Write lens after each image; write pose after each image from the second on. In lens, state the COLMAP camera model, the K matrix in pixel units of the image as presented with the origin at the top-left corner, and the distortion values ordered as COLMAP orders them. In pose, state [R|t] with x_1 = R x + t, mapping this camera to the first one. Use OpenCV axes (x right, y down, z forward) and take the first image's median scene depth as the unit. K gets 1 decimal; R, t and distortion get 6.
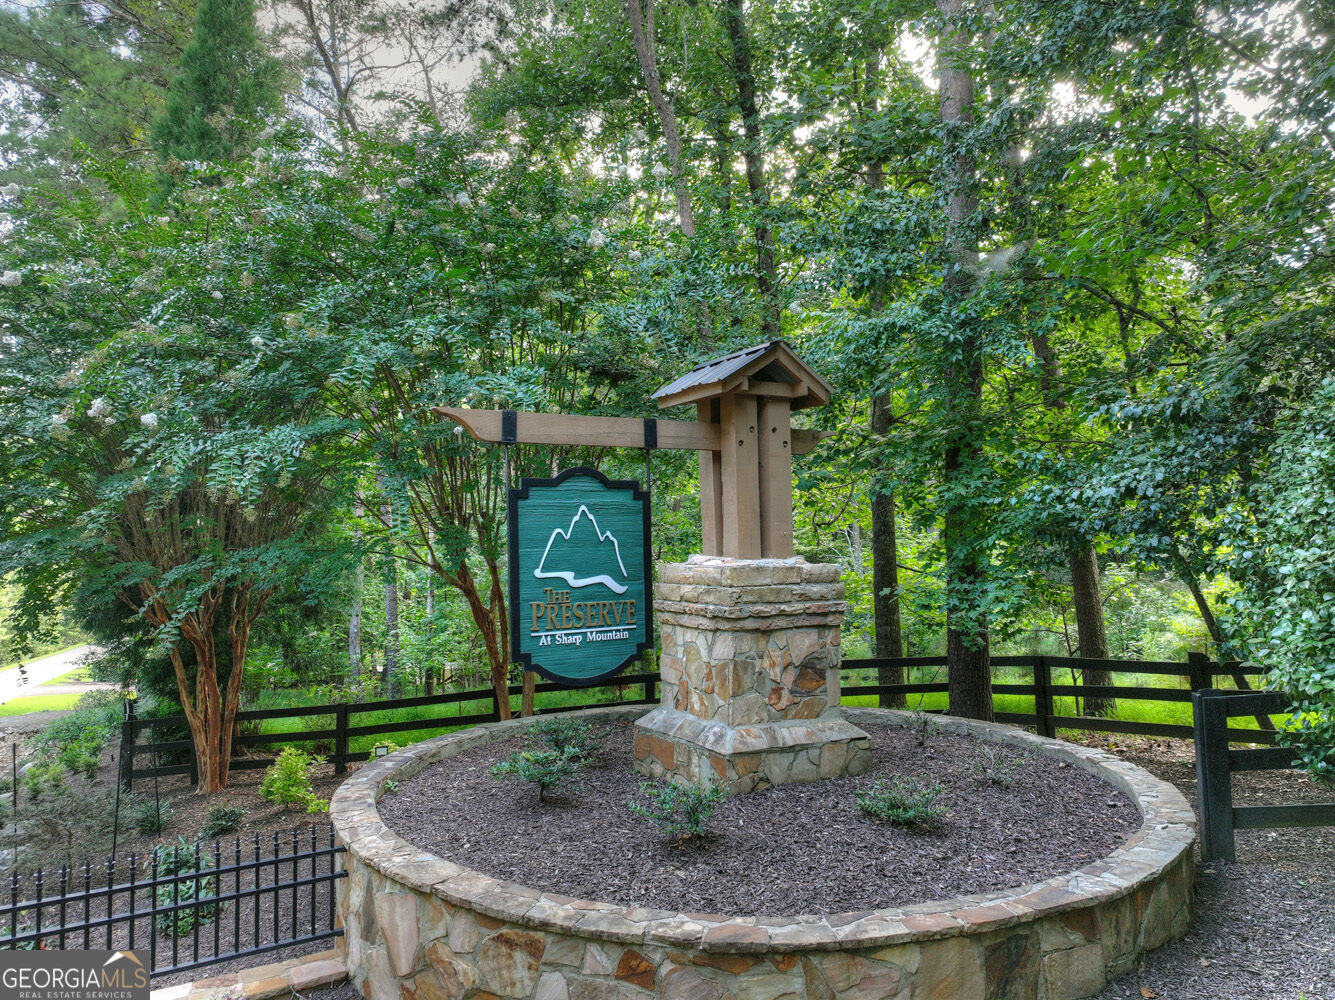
lens RADIAL K [[945.2, 0, 667.5], [0, 945.2, 500.0], [0, 0, 1]] dist [0.013609, 0.003477]
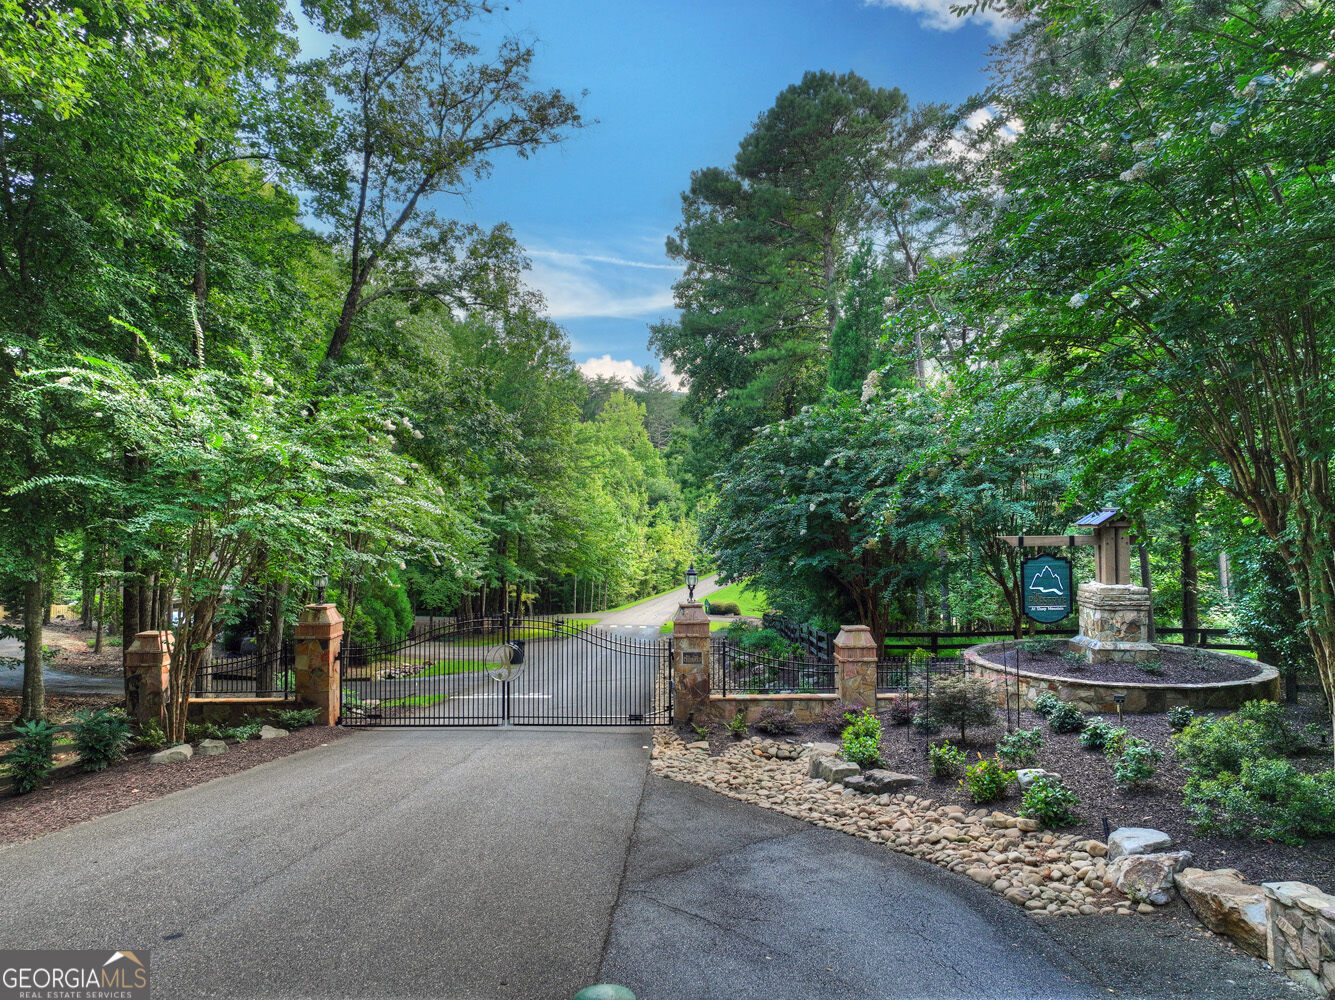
lens RADIAL K [[945.2, 0, 667.5], [0, 945.2, 500.0], [0, 0, 1]] dist [0.013609, 0.003477]
pose [[0.864265, 0.003401, -0.503025, 0.380403], [0.020391, 0.998918, 0.041788, -0.349563], [0.502623, -0.046373, 0.863261, -2.186377]]
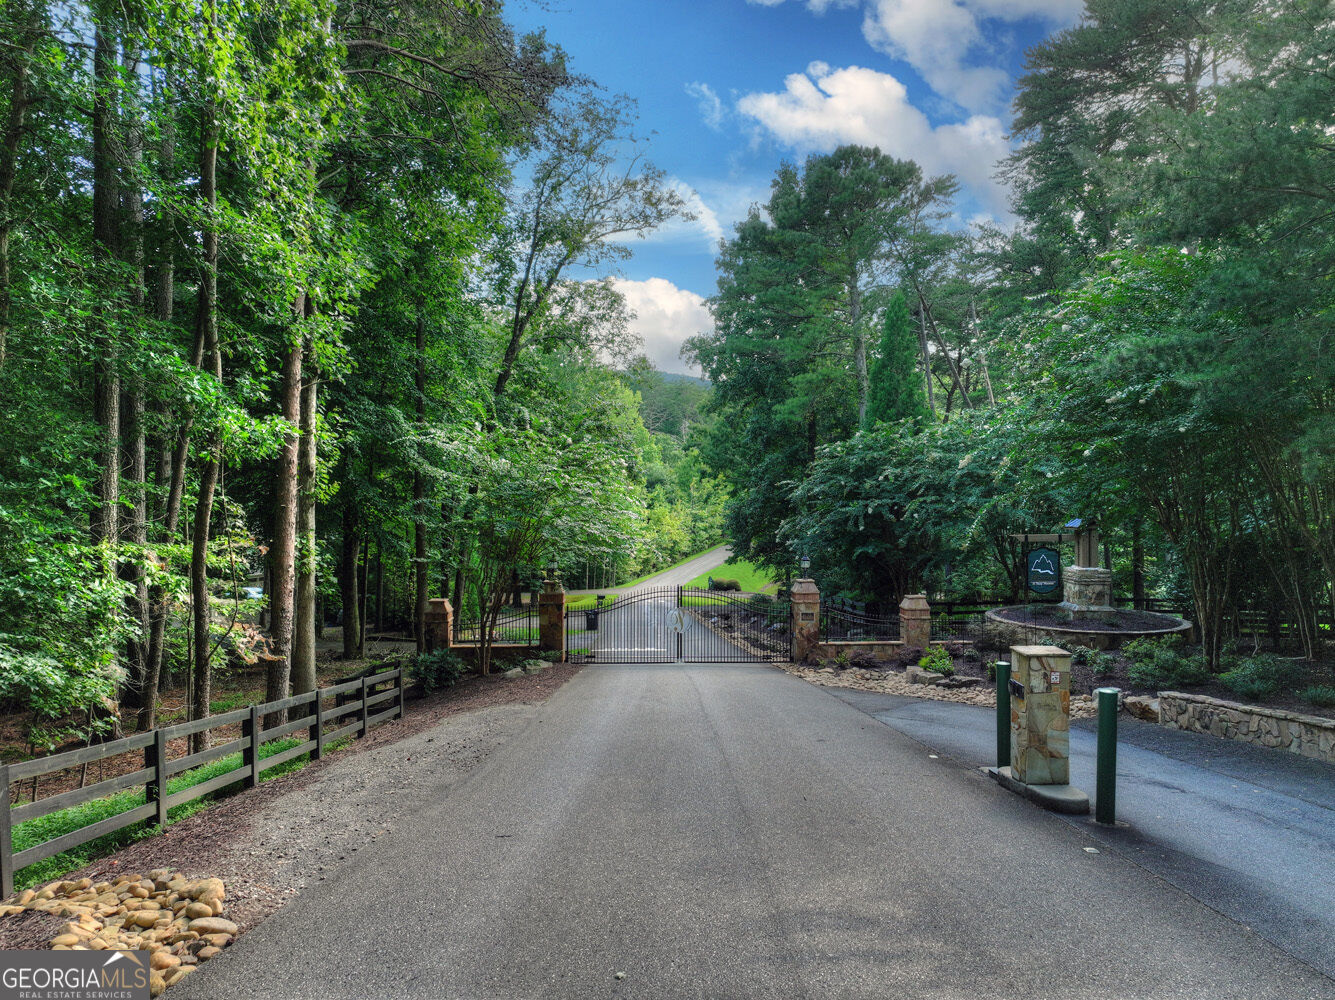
lens RADIAL K [[945.2, 0, 667.5], [0, 945.2, 500.0], [0, 0, 1]] dist [0.013609, 0.003477]
pose [[0.881555, 0.018535, -0.471717, 0.447618], [0.014503, 0.997694, 0.066306, -0.566188], [0.471858, -0.065294, 0.879253, -3.710930]]
